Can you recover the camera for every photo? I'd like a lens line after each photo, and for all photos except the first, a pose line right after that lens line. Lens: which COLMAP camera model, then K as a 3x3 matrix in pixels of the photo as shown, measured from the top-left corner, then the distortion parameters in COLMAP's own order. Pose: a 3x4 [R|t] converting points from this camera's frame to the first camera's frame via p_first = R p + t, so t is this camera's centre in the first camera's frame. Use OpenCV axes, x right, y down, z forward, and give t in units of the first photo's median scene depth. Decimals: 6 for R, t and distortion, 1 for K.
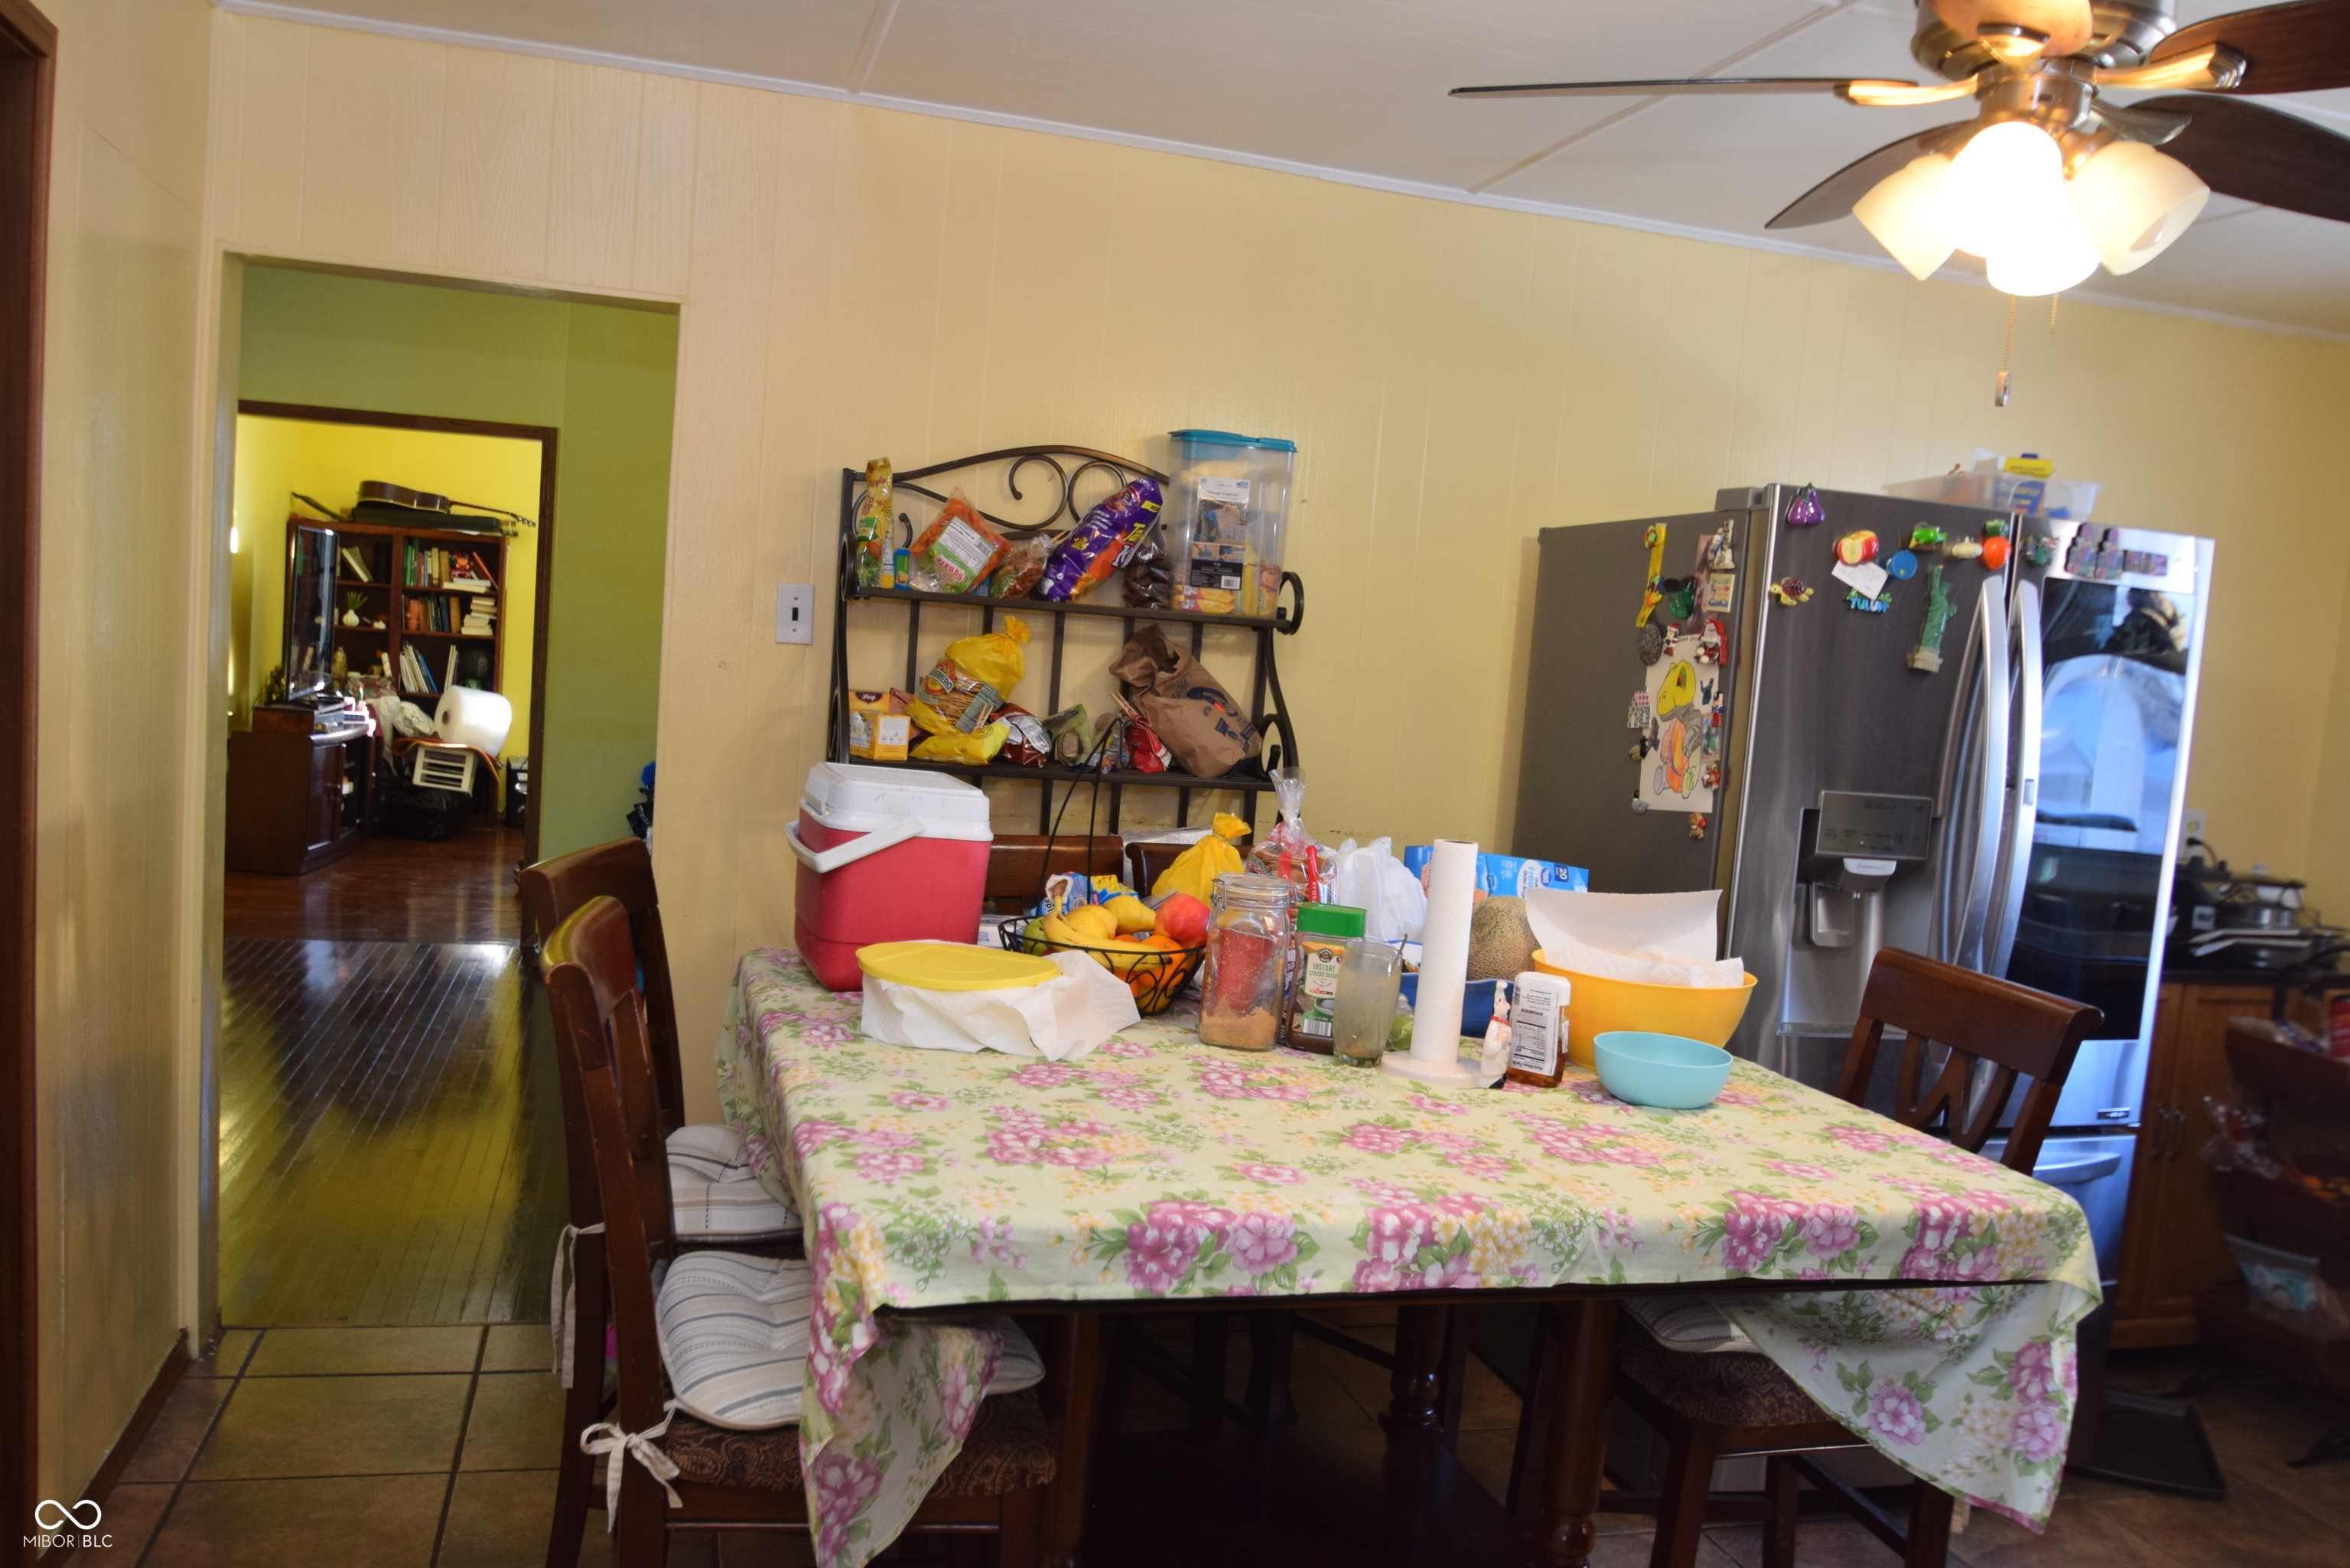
lens RADIAL K [[1771.6, 0, 1174.3], [0, 1771.6, 820.7], [0, 0, 1]] dist [-0.058855, -0.000378]
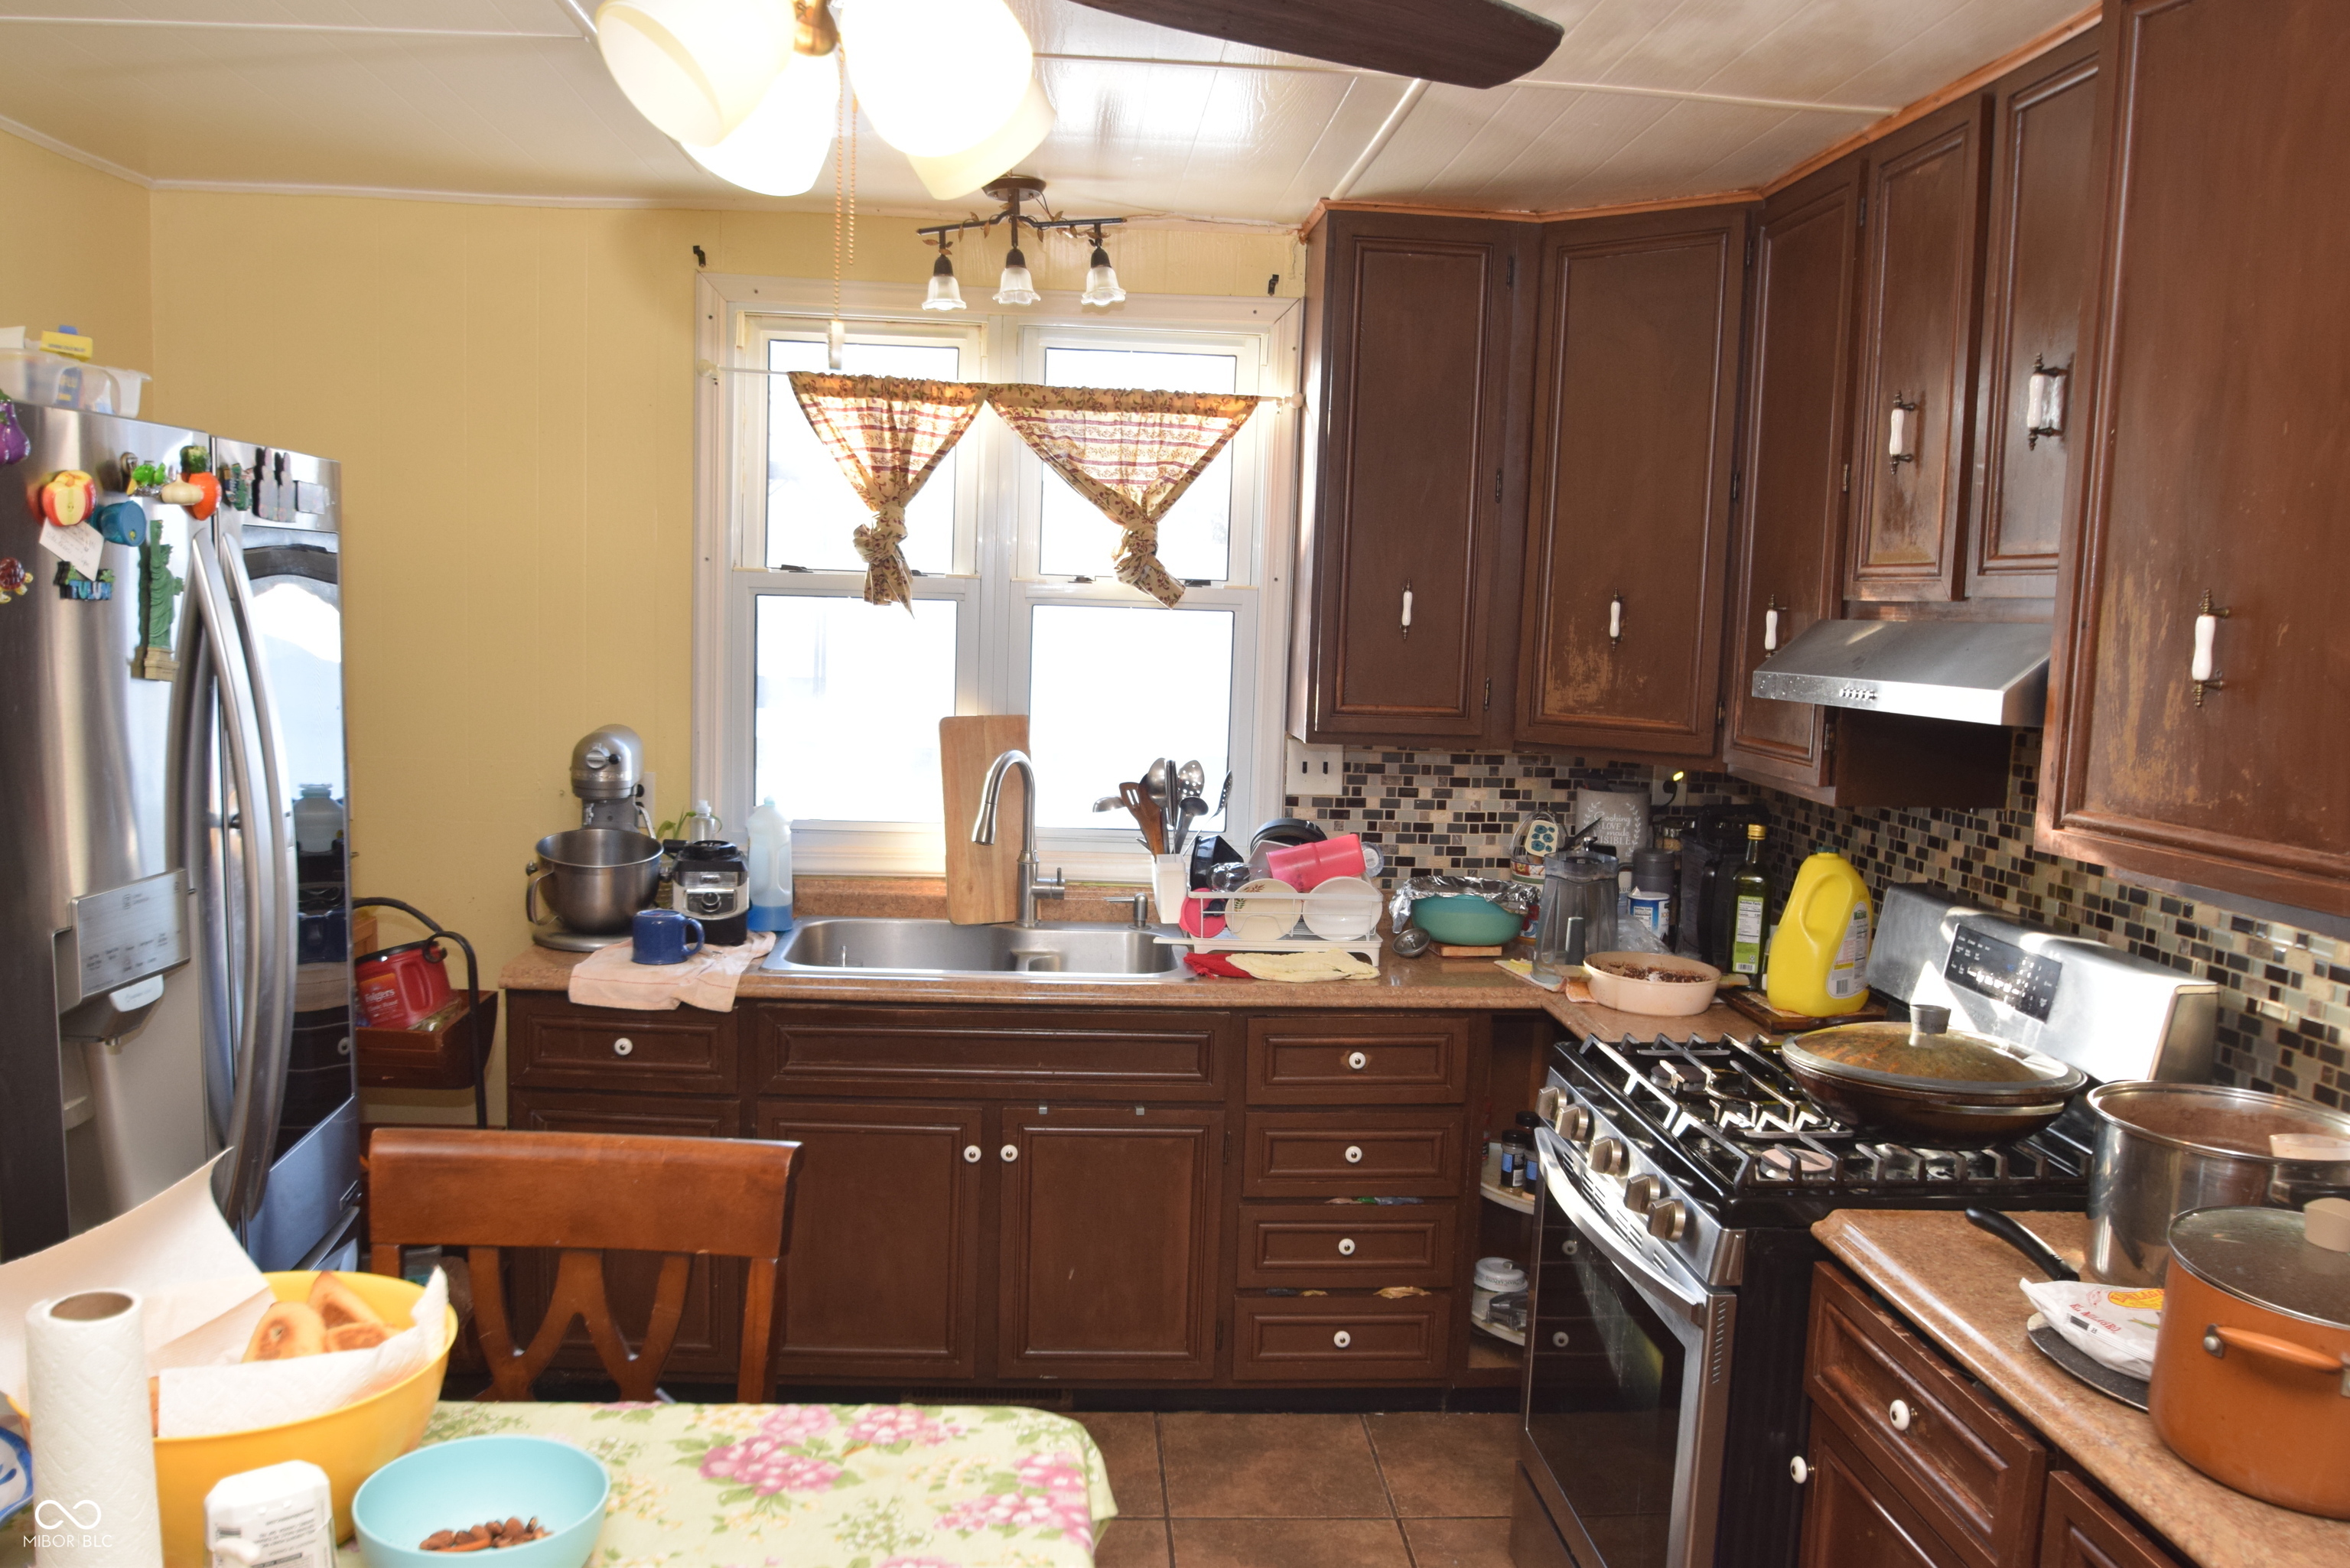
lens RADIAL K [[1771.6, 0, 1174.3], [0, 1771.6, 820.7], [0, 0, 1]] dist [-0.058855, -0.000378]
pose [[0.208806, -0.187432, 0.959828, -0.183528], [0.074139, 0.981671, 0.175569, -0.175788], [-0.975143, 0.034501, 0.218875, 0.713725]]
